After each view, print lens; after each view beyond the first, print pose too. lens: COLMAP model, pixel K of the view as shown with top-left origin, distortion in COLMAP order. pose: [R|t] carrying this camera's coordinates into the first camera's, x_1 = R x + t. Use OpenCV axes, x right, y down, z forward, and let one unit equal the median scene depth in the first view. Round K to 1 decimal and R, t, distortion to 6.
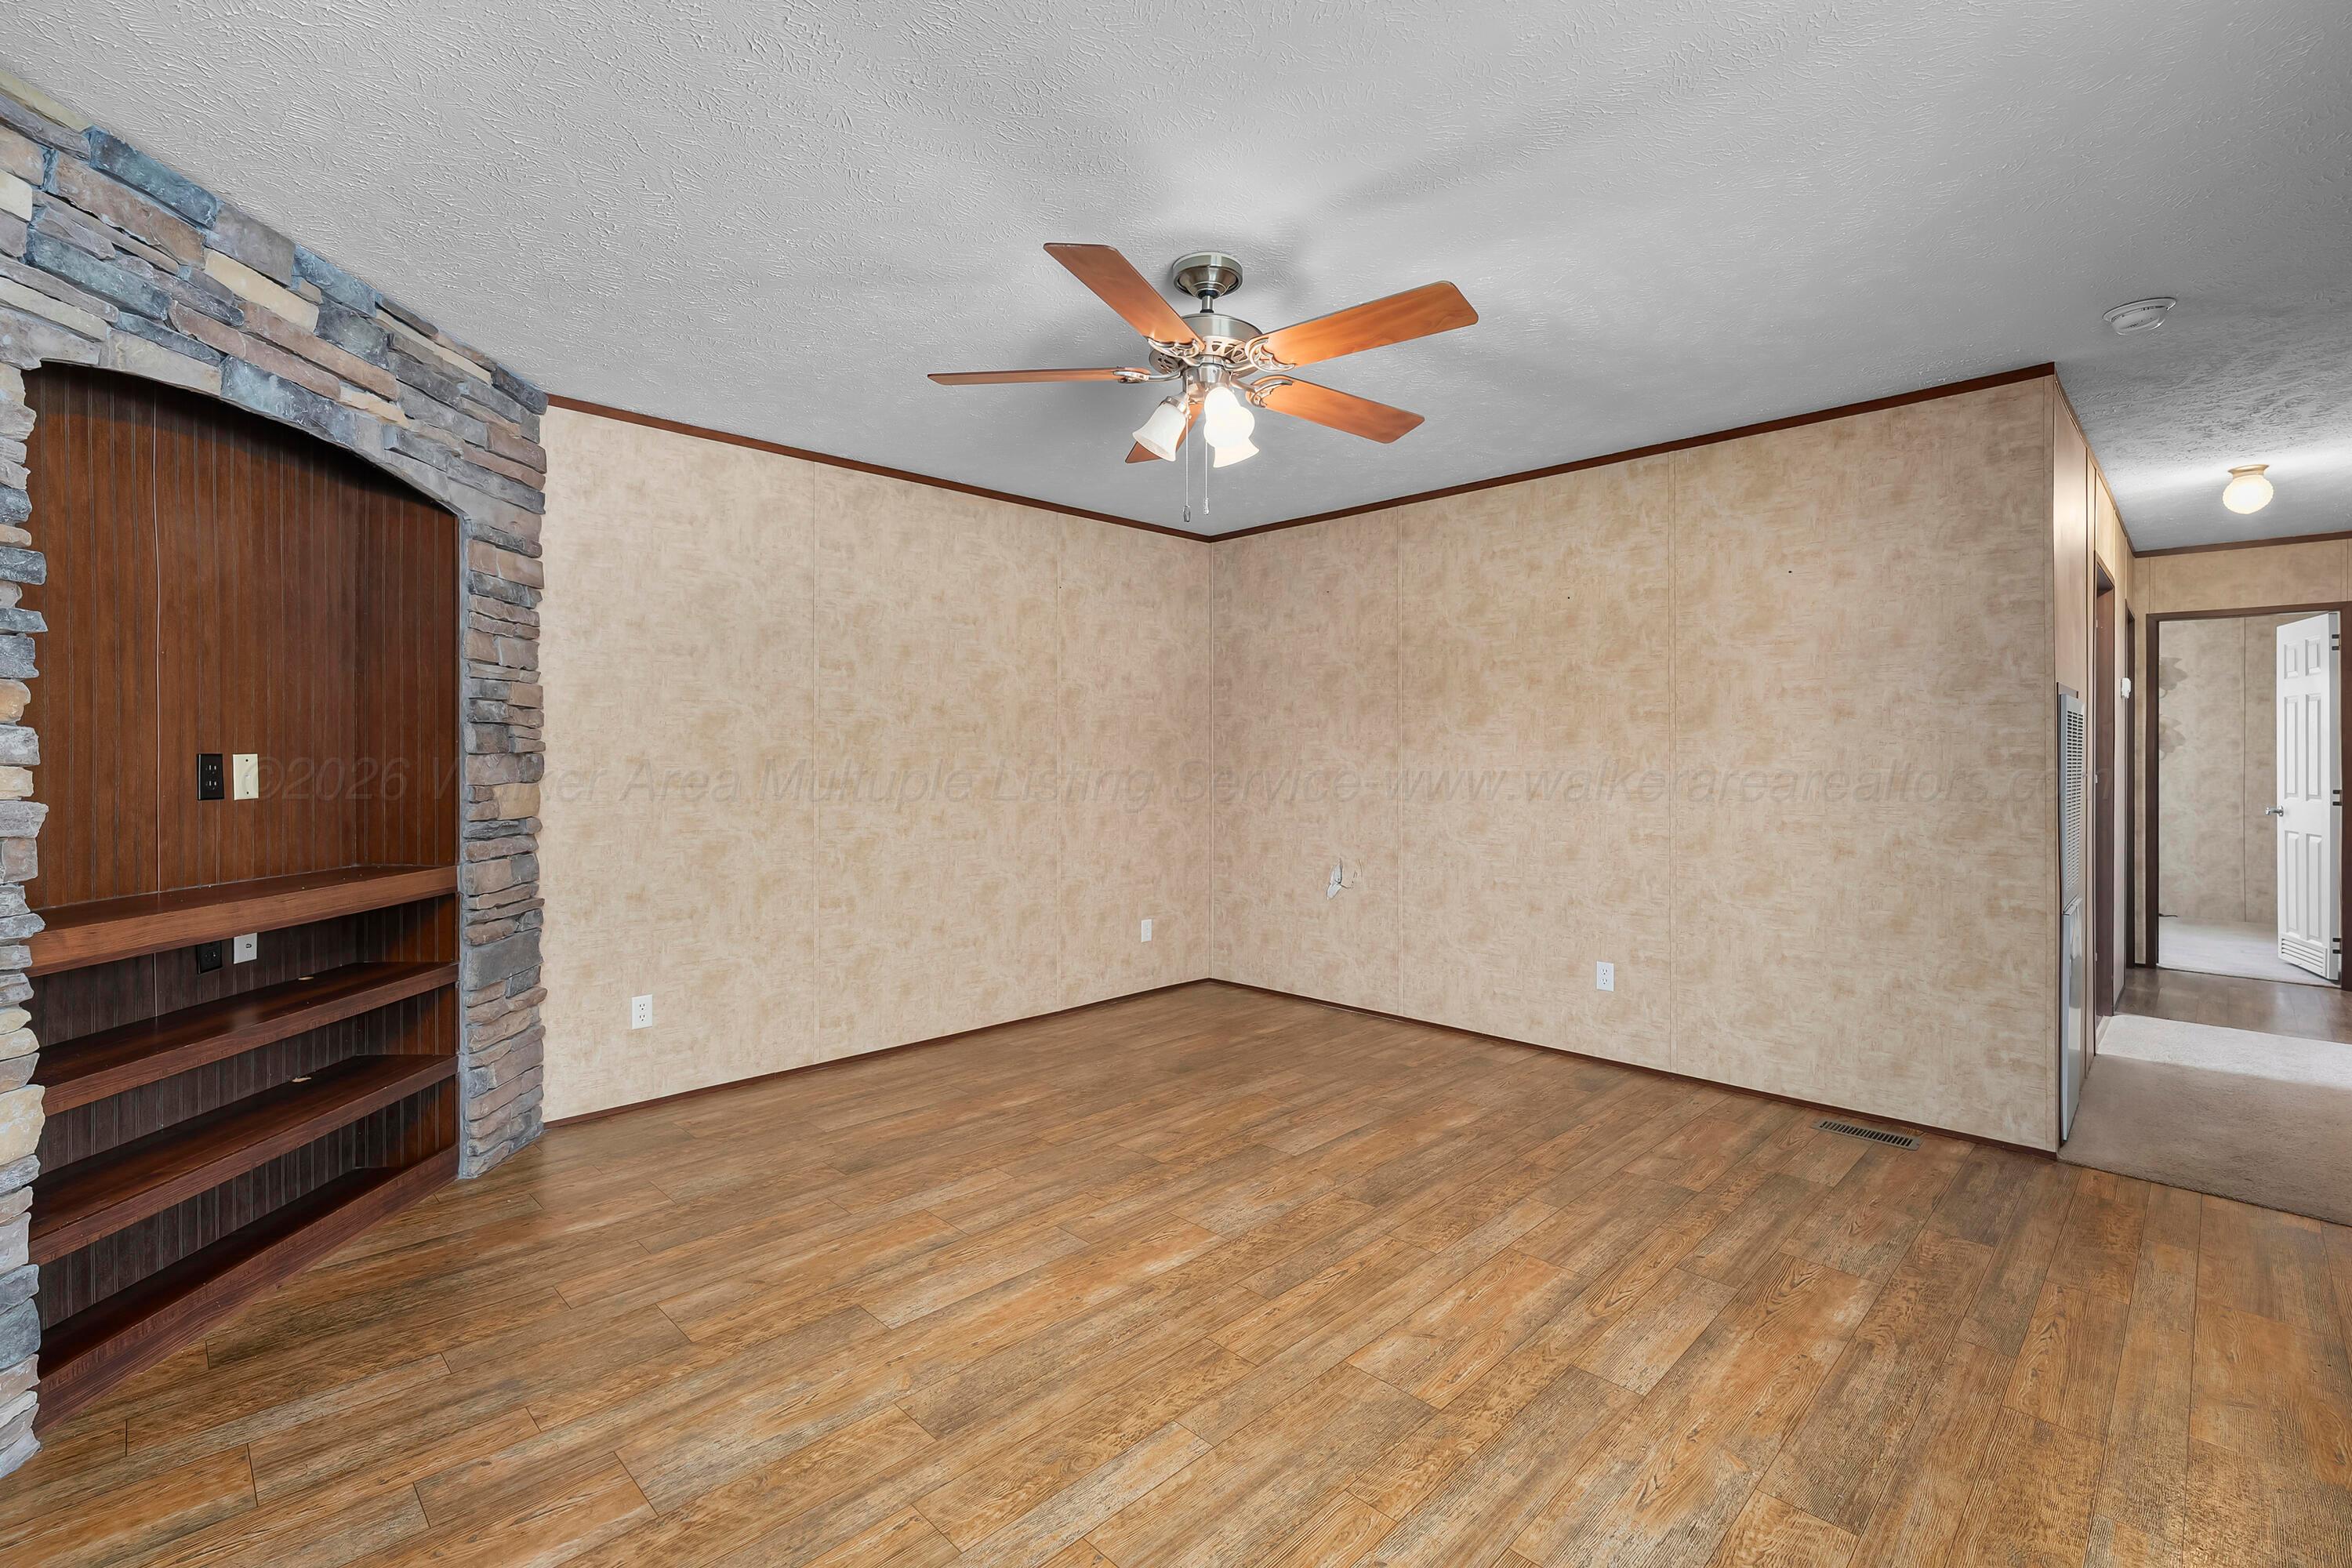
lens RADIAL K [[1042.5, 0, 1182.1], [0, 1042.5, 754.8], [0, 0, 1]] dist [-0.000953, -0.000571]
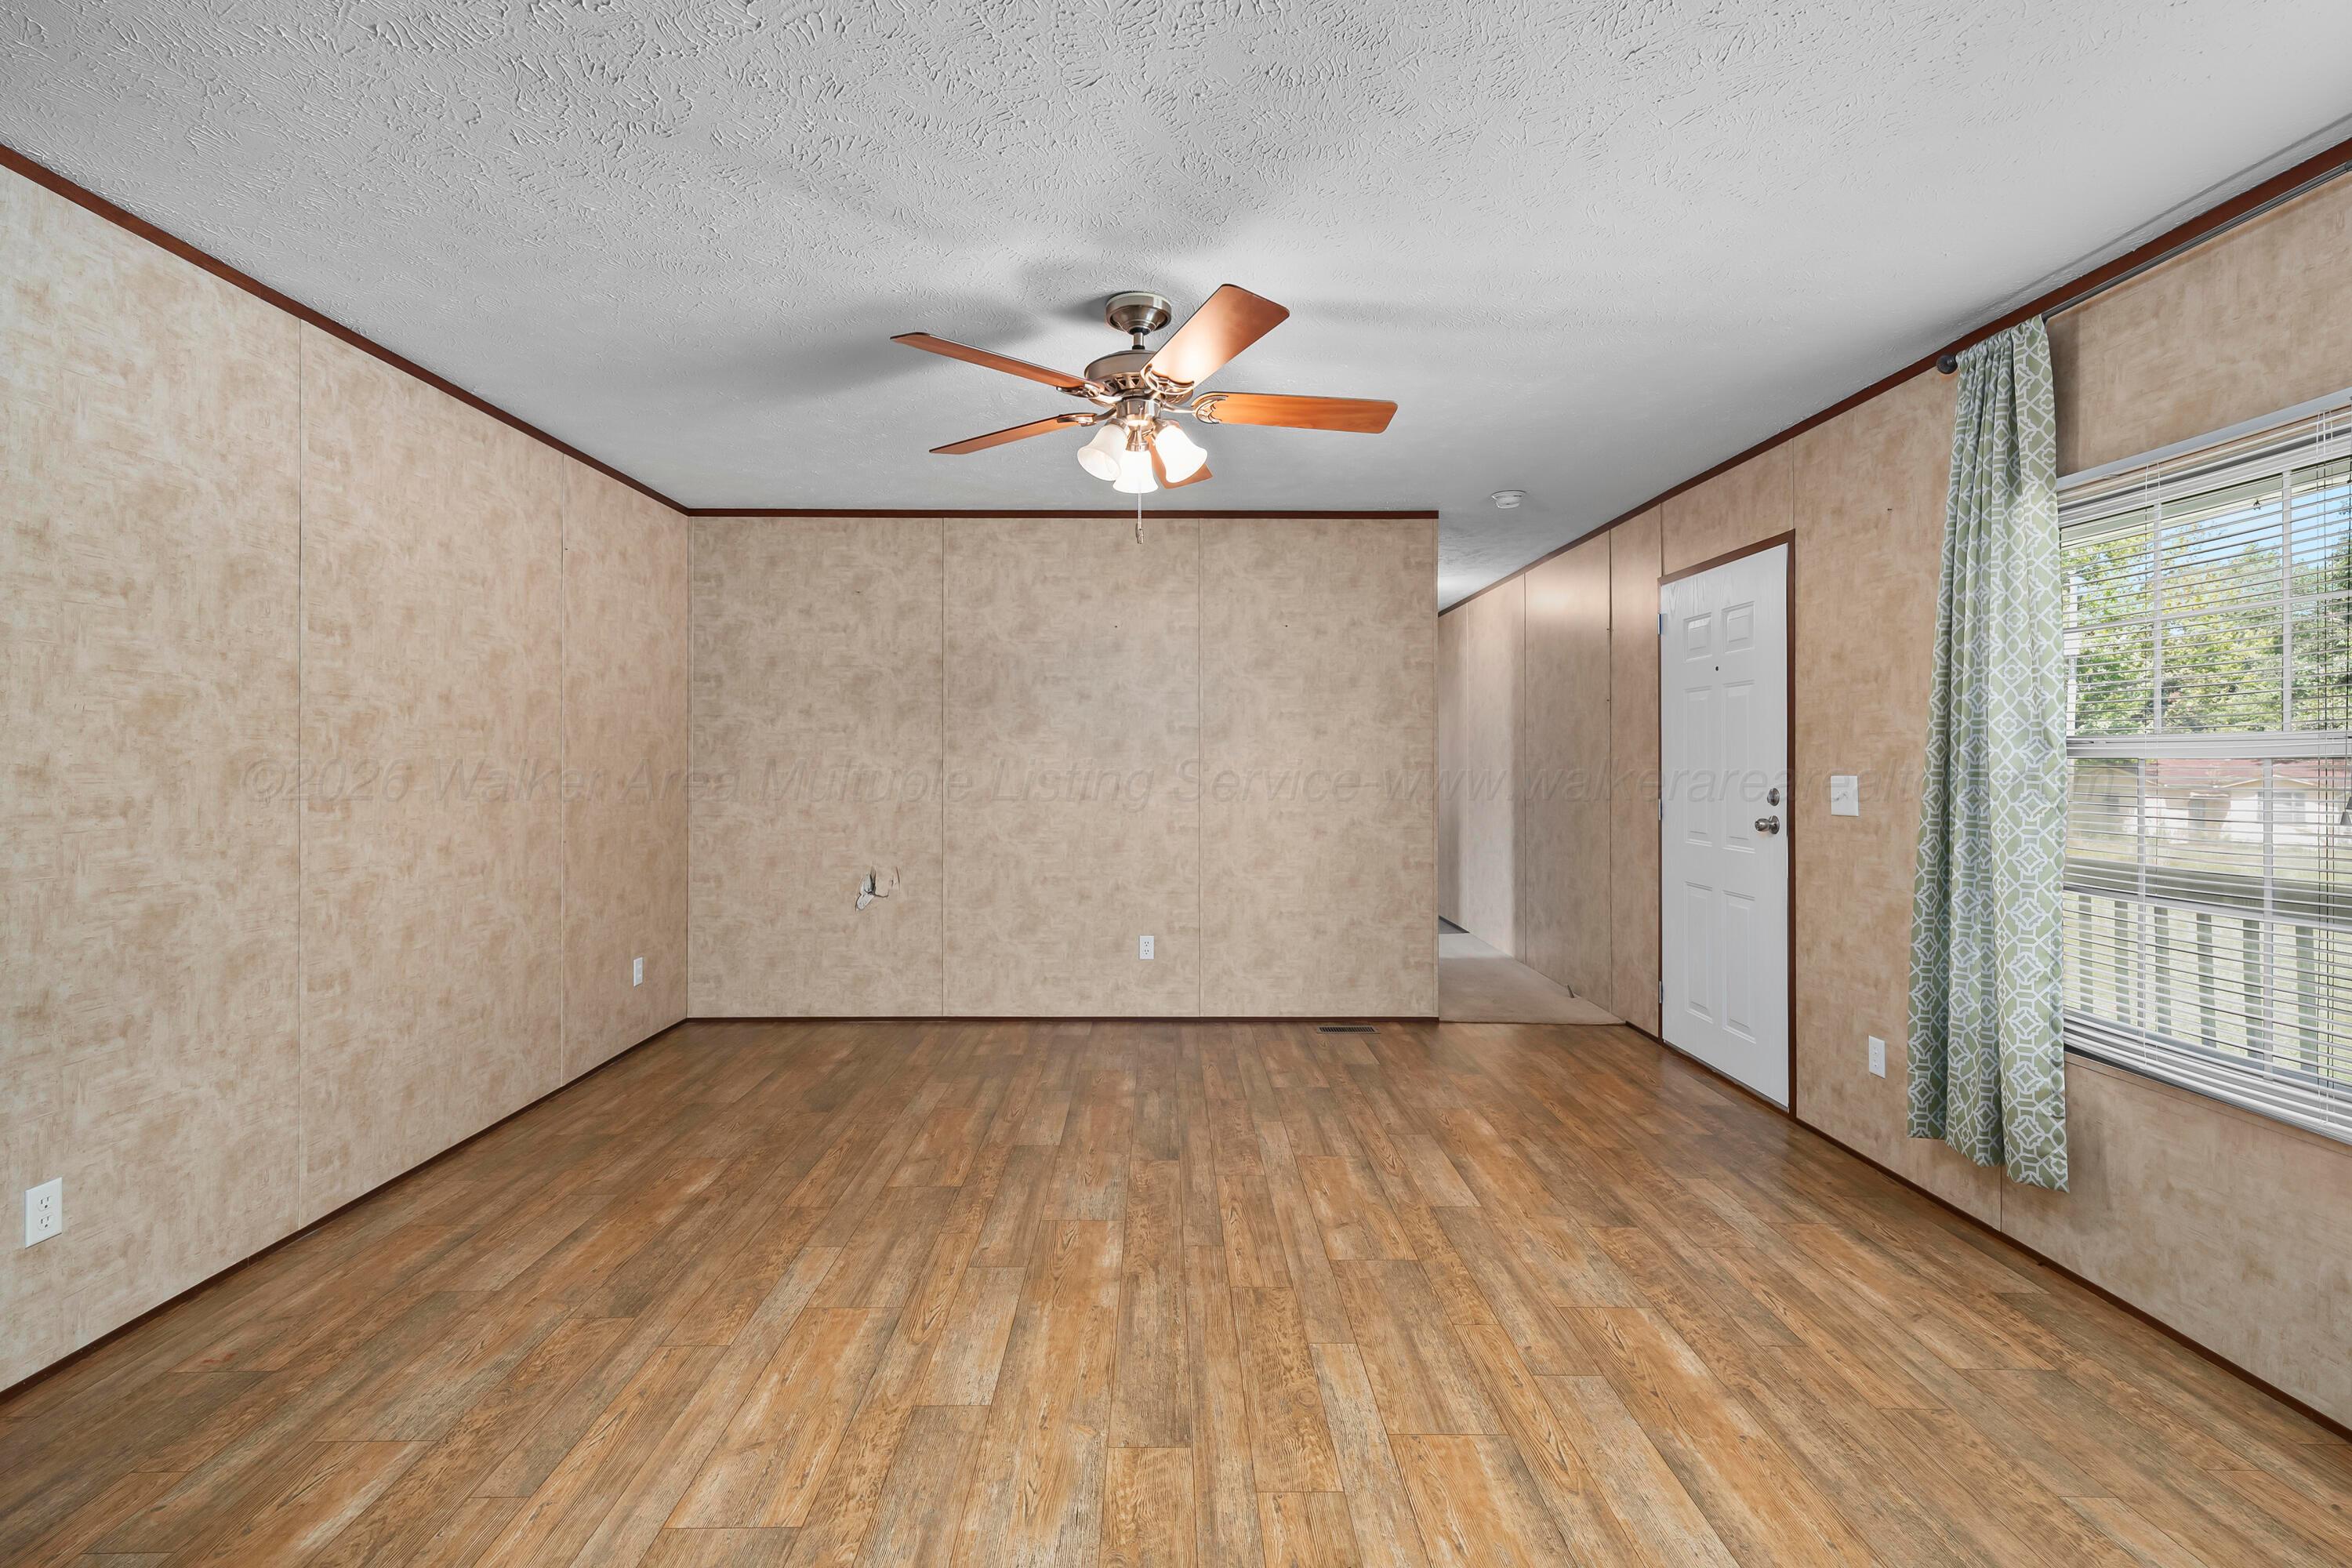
lens RADIAL K [[1054.3, 0, 1172.8], [0, 1054.3, 758.2], [0, 0, 1]] dist [0.000603, -0.000276]
pose [[0.701746, 0.002398, 0.712424, -0.525246], [-0.002296, 0.999997, -0.001104, -0.003317], [-0.712424, -0.000861, 0.701749, 0.161060]]
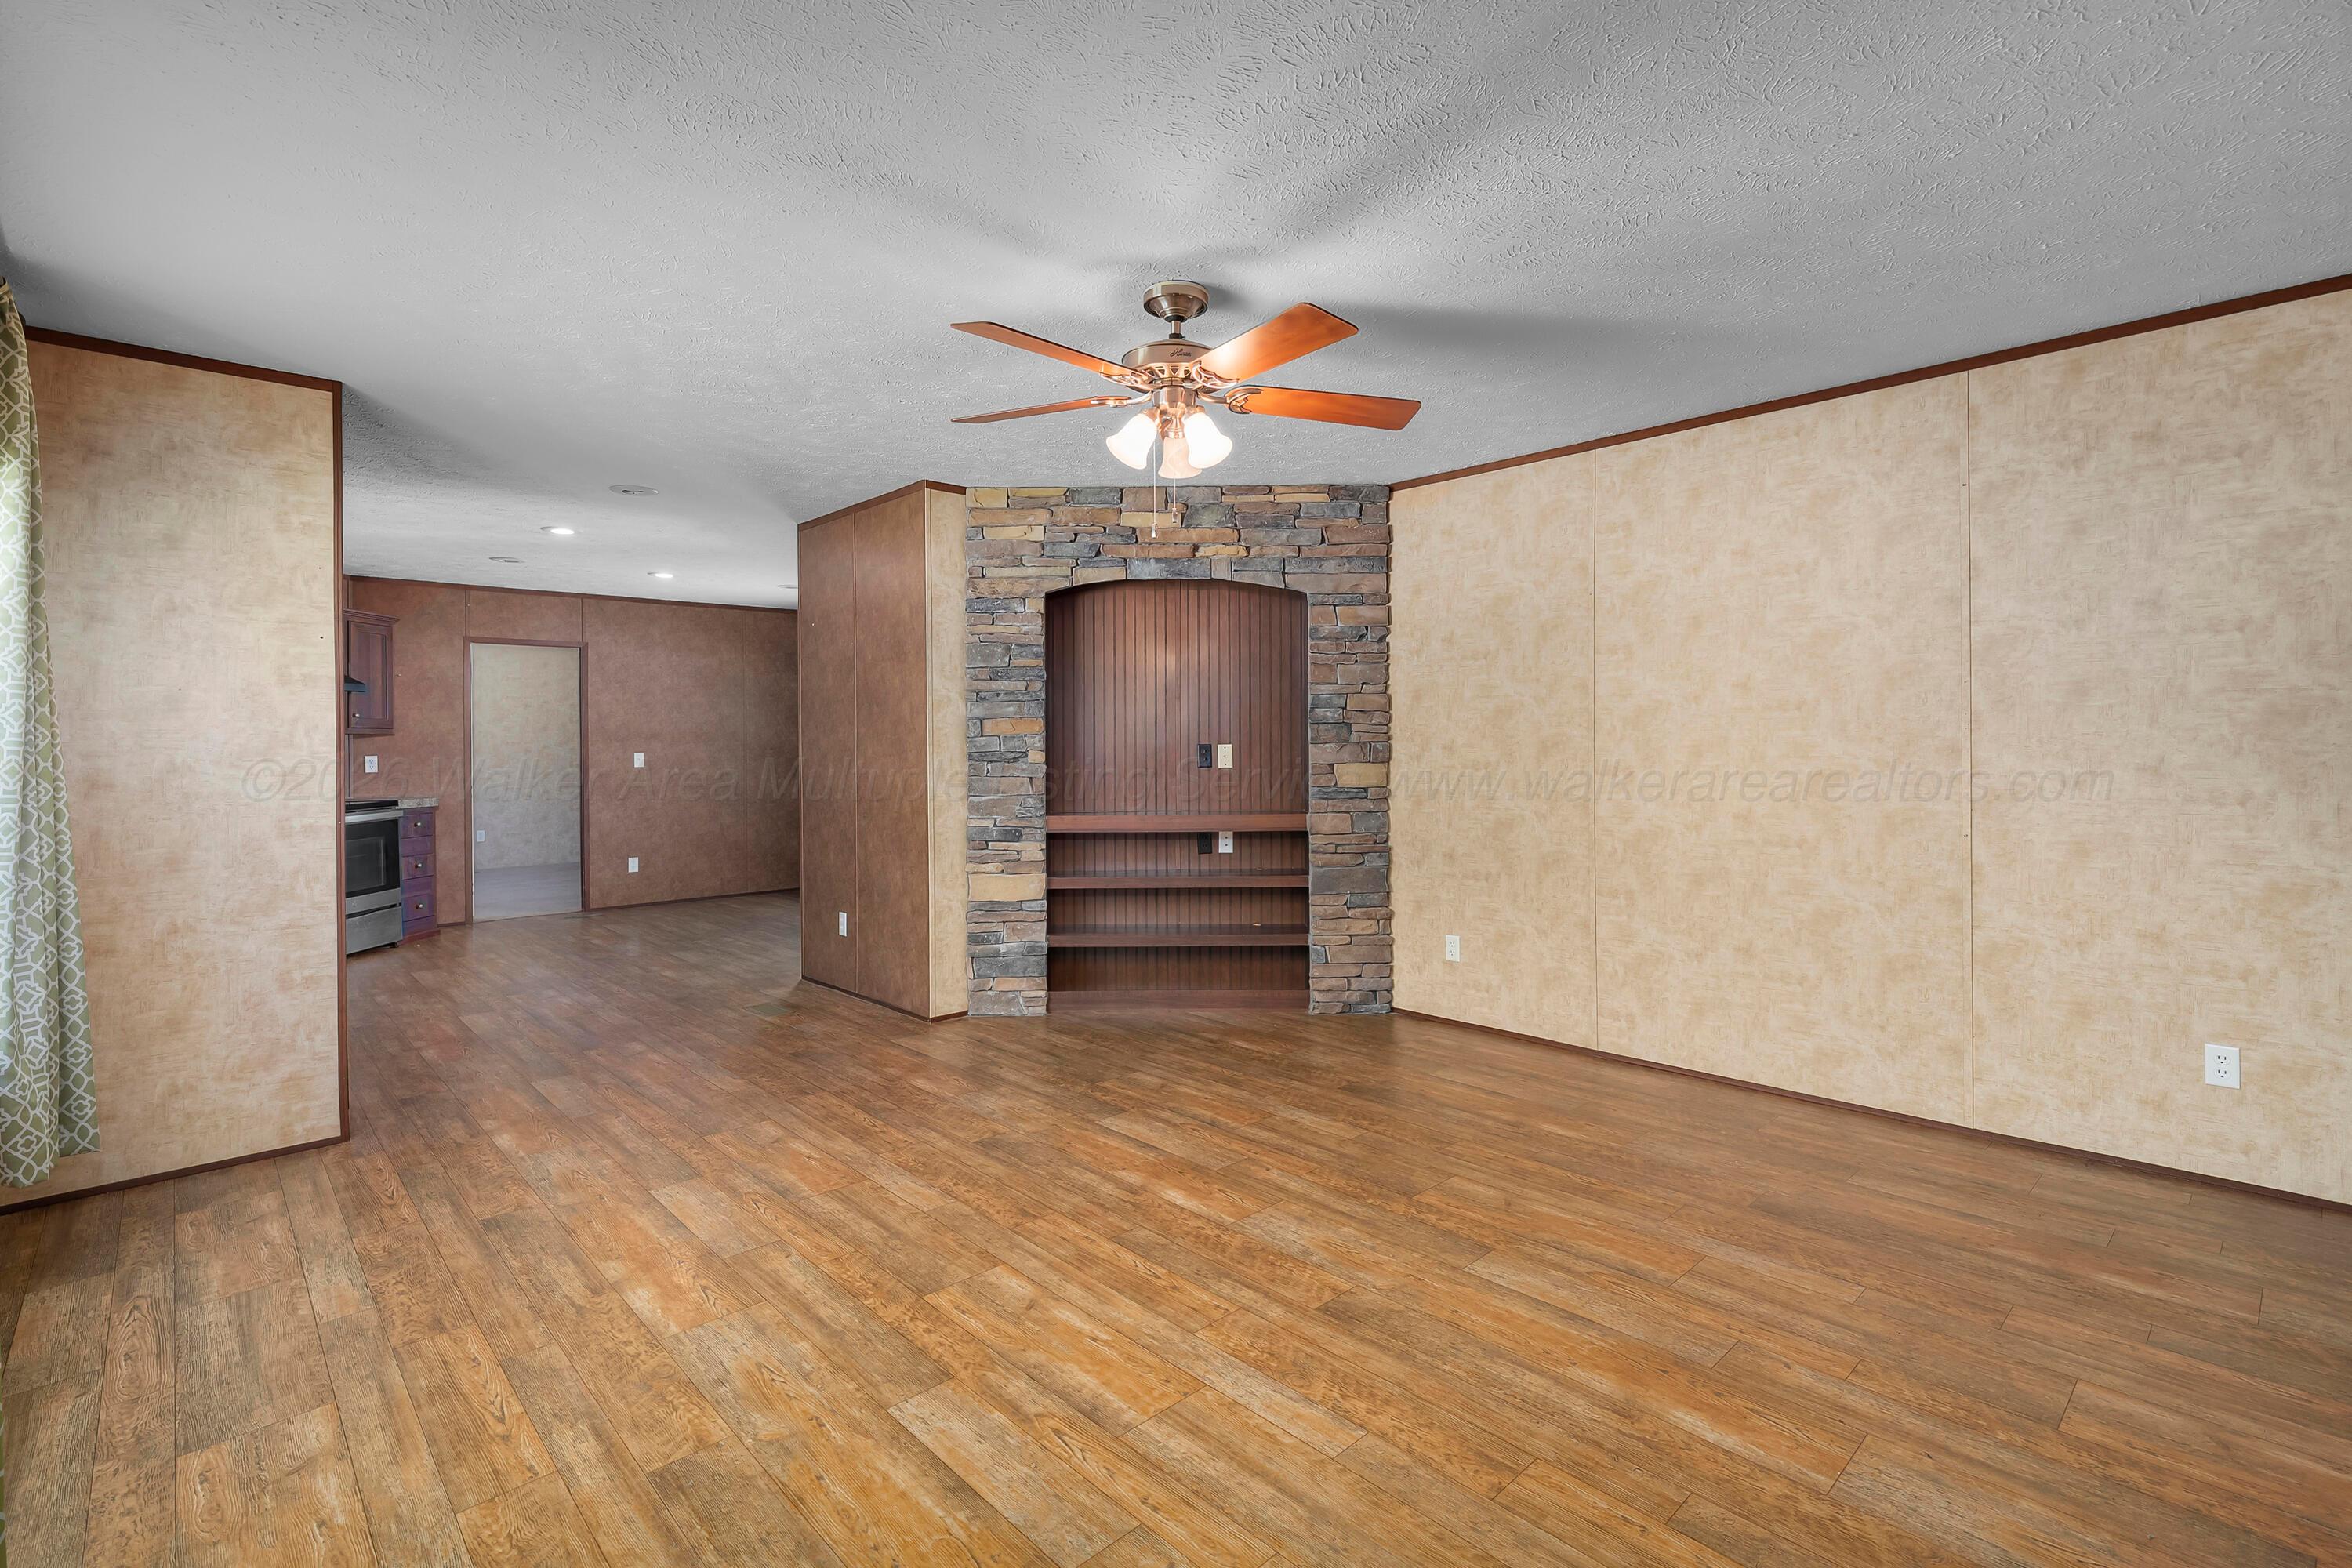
lens RADIAL K [[1081.7, 0, 1186.8], [0, 1081.7, 740.0], [0, 0, 1]] dist [-0.001424, -0.000688]
pose [[-0.029952, -0.003930, -0.999544, 0.838293], [0.007889, 0.999960, -0.004168, -0.000518], [0.999520, -0.008010, -0.029920, 0.763608]]
